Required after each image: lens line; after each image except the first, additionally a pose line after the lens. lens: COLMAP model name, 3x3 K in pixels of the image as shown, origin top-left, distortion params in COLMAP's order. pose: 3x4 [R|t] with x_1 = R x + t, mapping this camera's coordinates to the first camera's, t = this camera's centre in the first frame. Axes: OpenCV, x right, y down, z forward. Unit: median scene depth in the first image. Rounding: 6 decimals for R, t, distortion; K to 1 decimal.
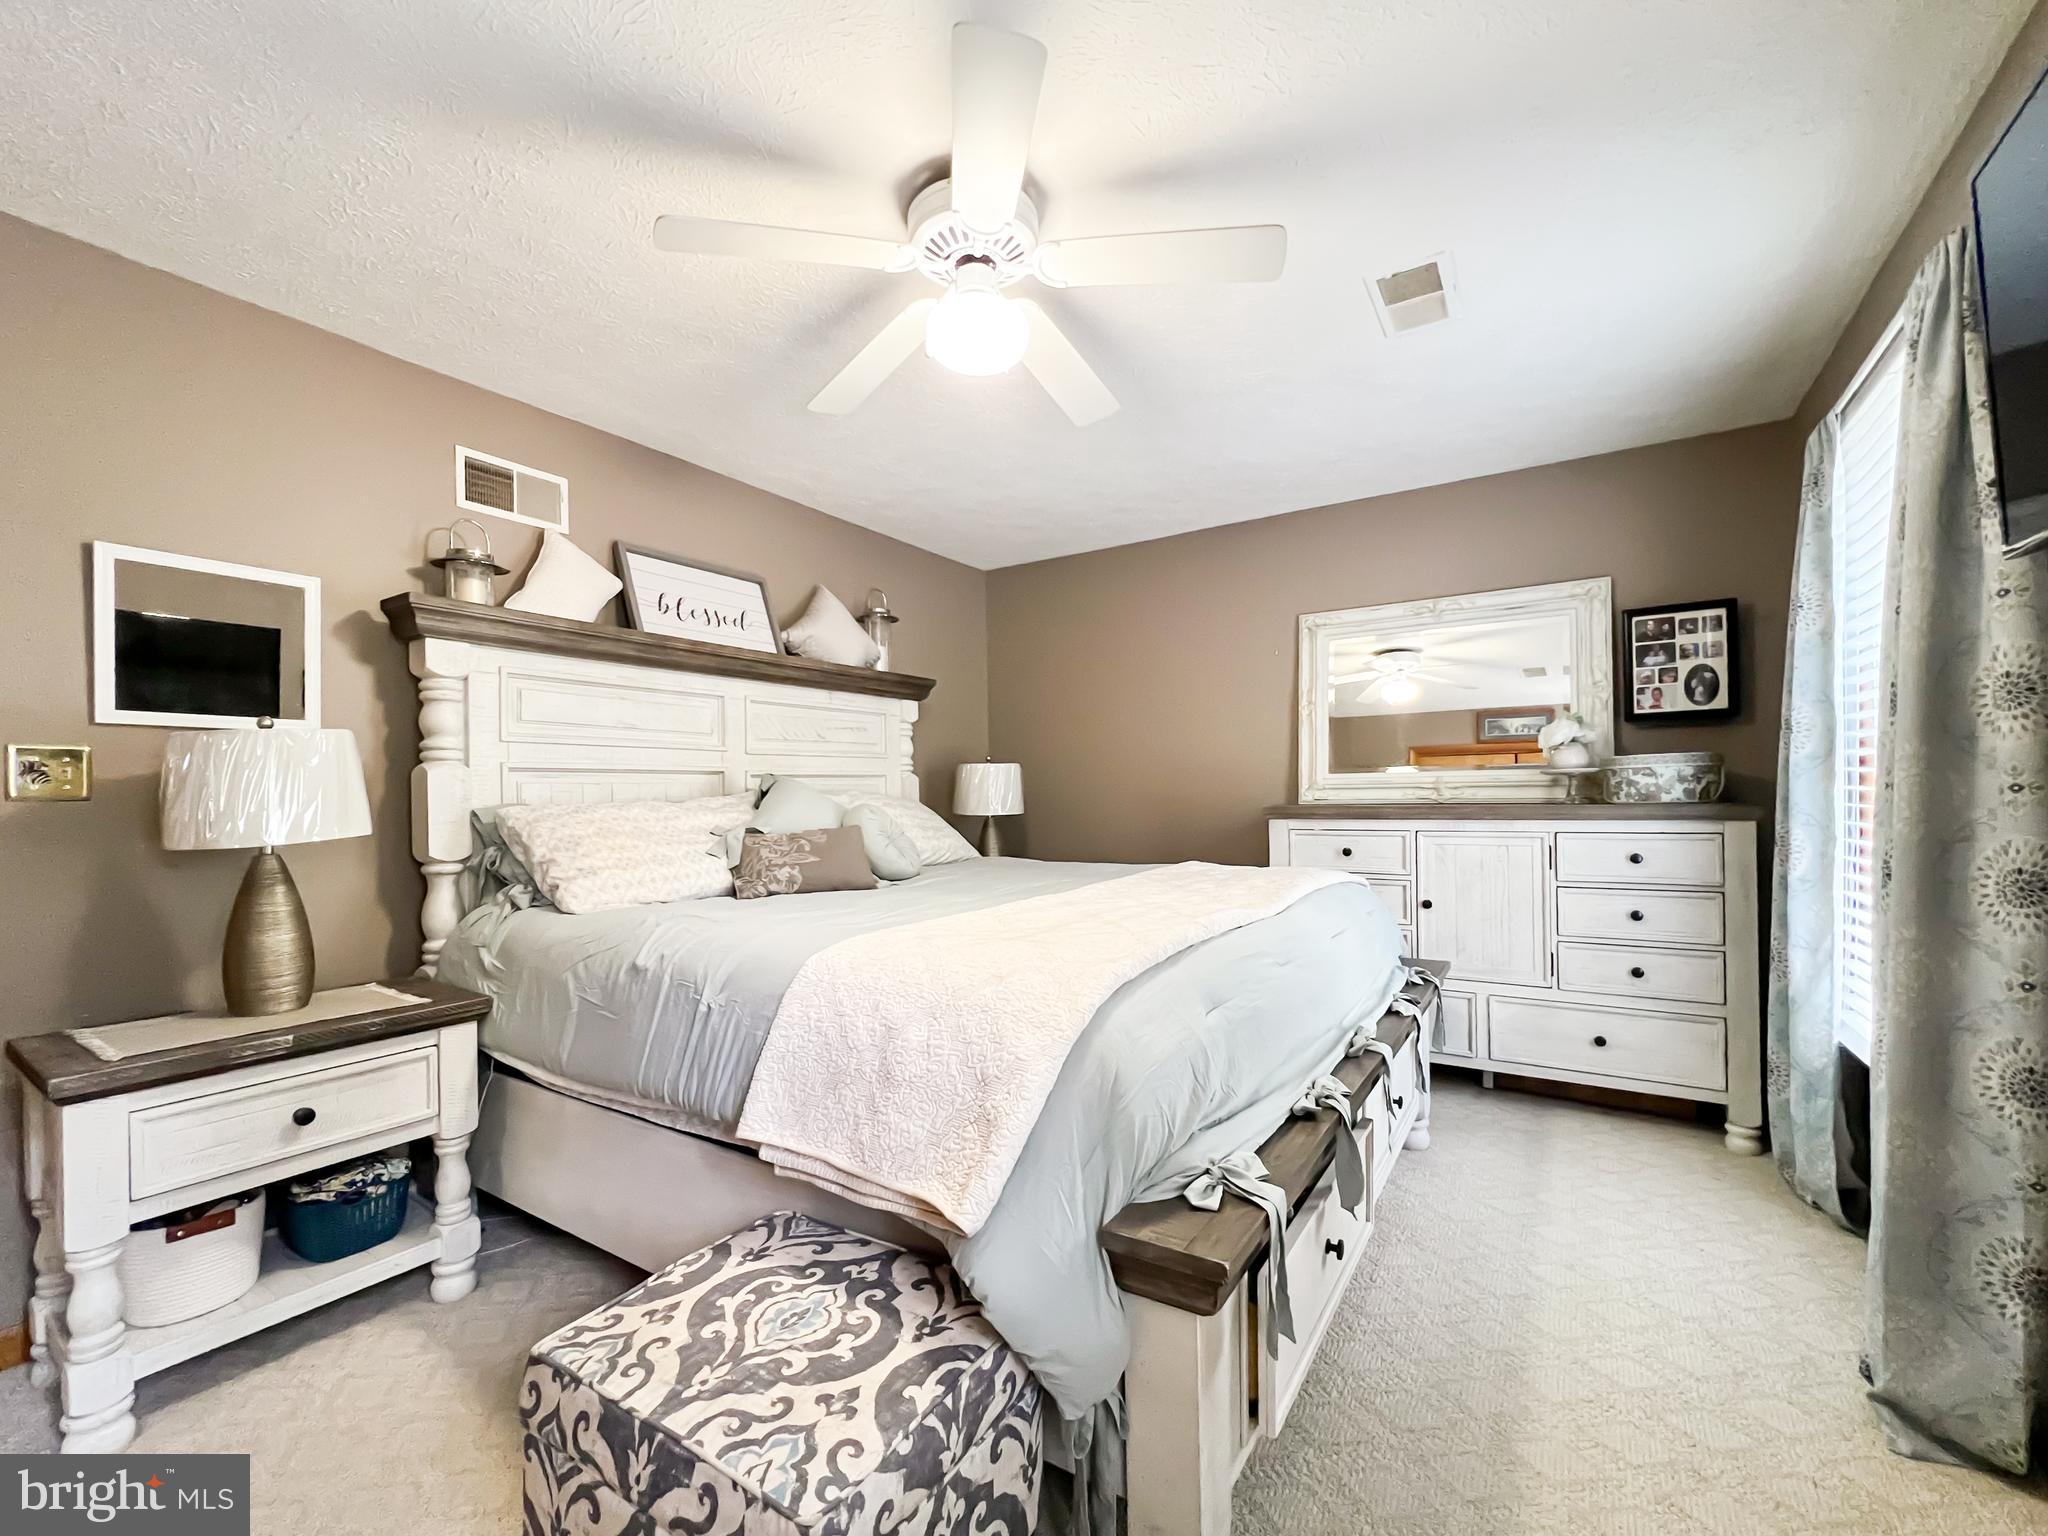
lens RADIAL K [[849.6, 0, 1037.3], [0, 849.6, 798.5], [0, 0, 1]] dist [-0.000022, -0.000104]
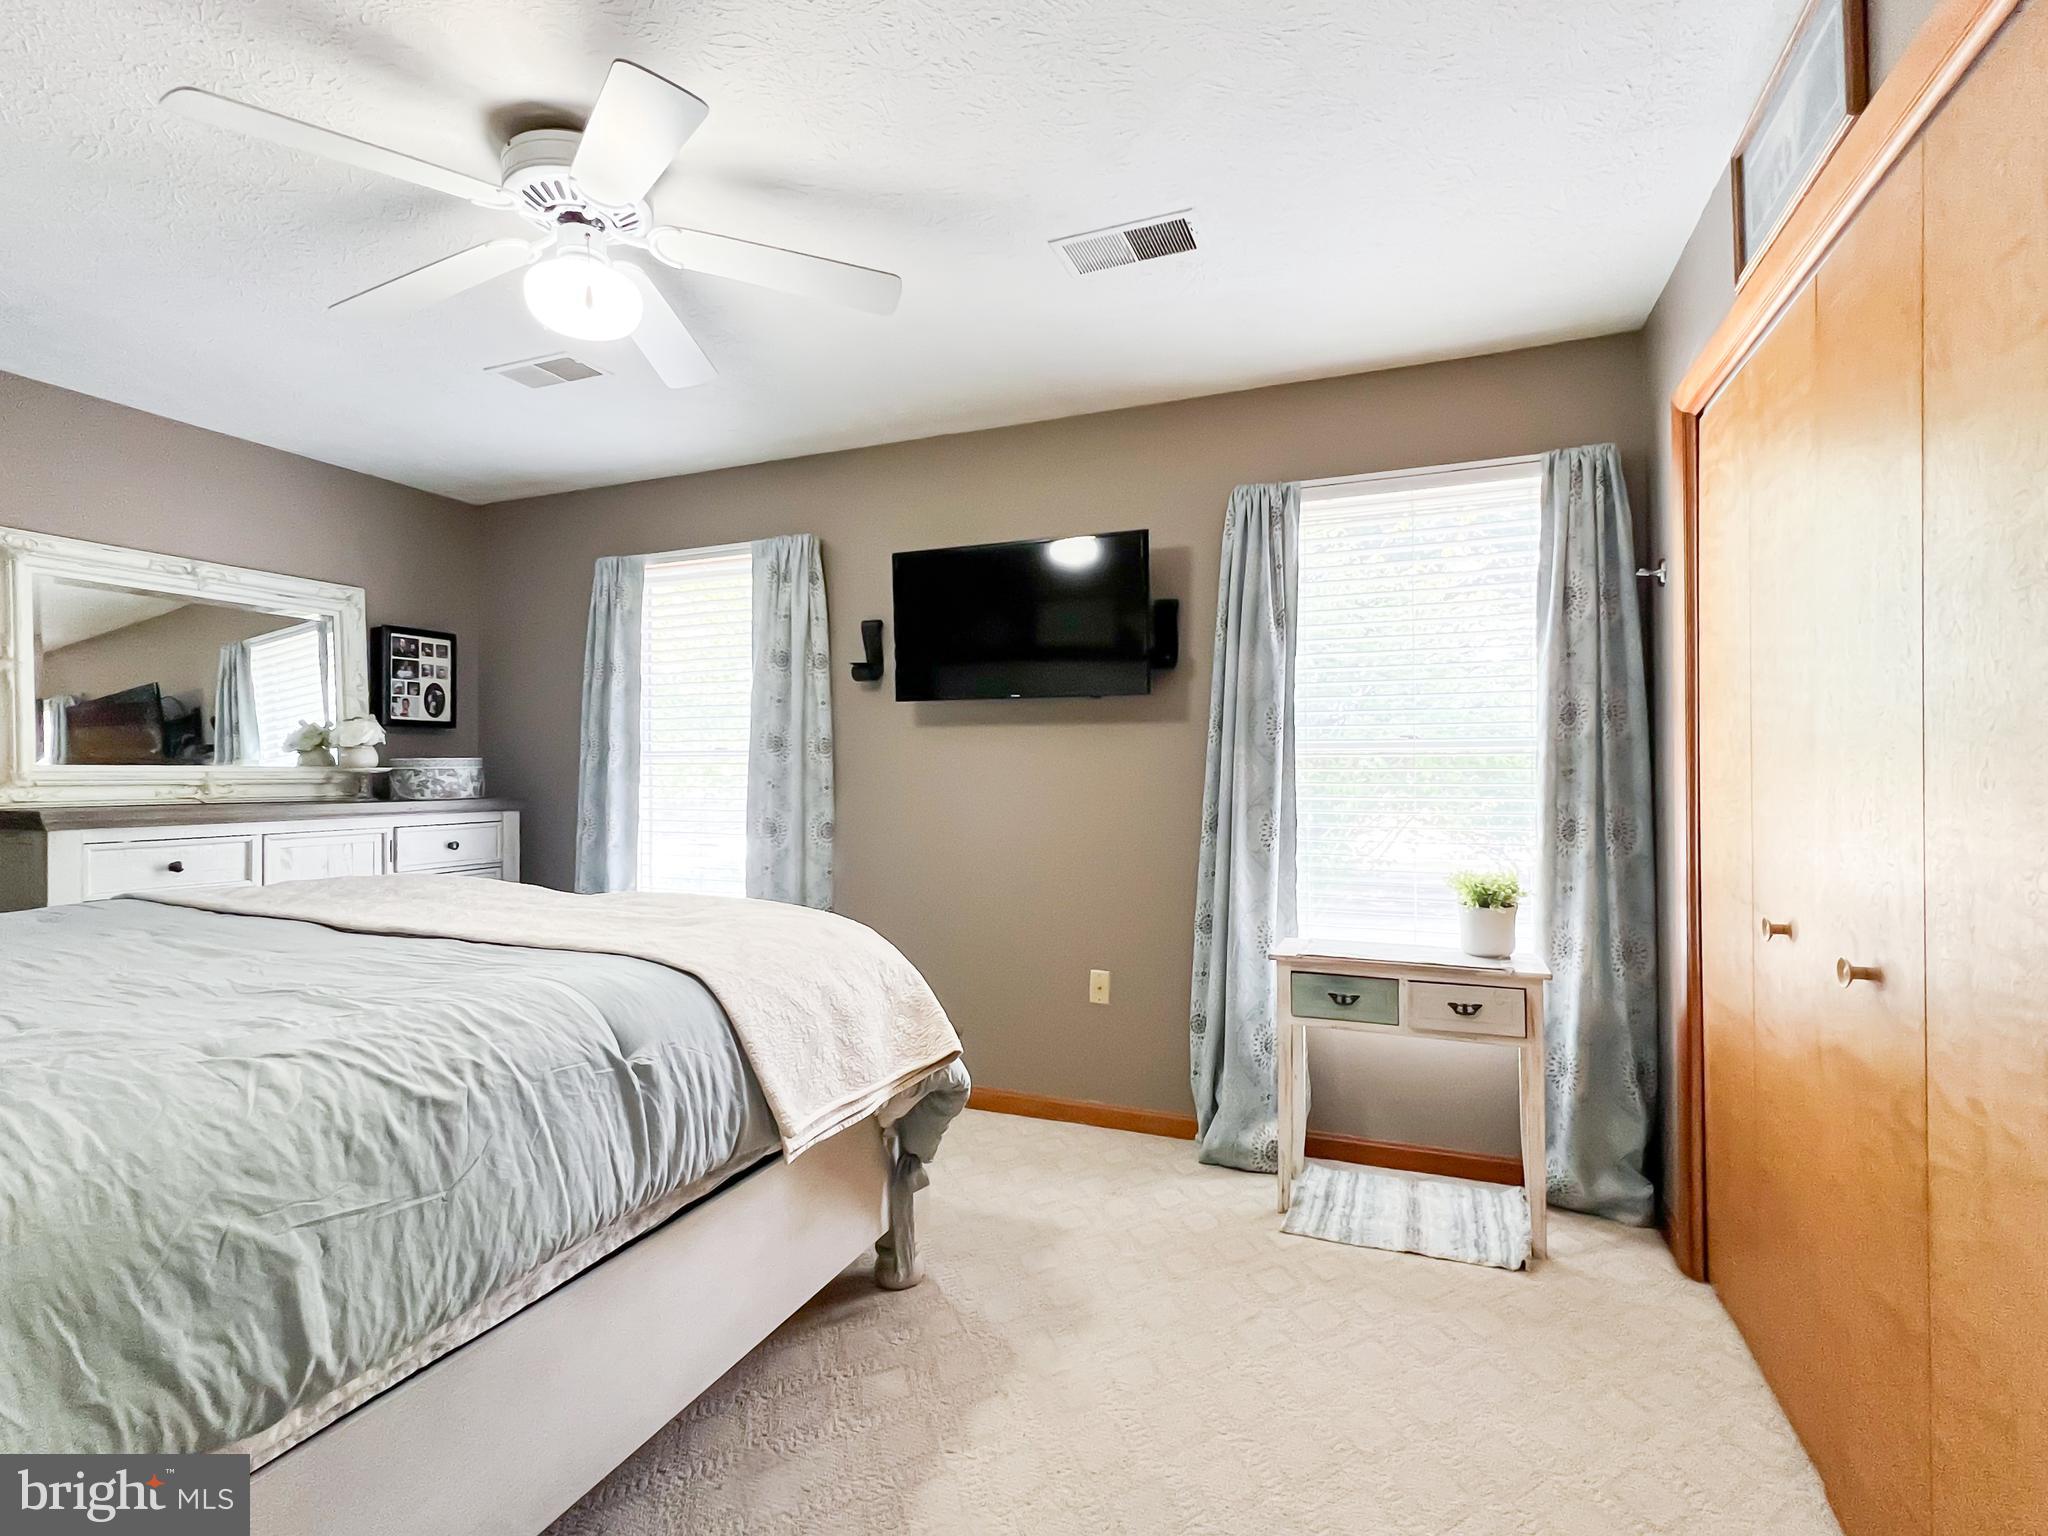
lens RADIAL K [[901.1, 0, 1029.4], [0, 901.1, 768.2], [0, 0, 1]] dist [-0.000199, 0.000046]
pose [[-0.156024, 0.021541, 0.987518, -0.599088], [0.008283, 0.999756, -0.020499, -0.004726], [-0.987719, 0.004982, -0.156164, 0.365064]]
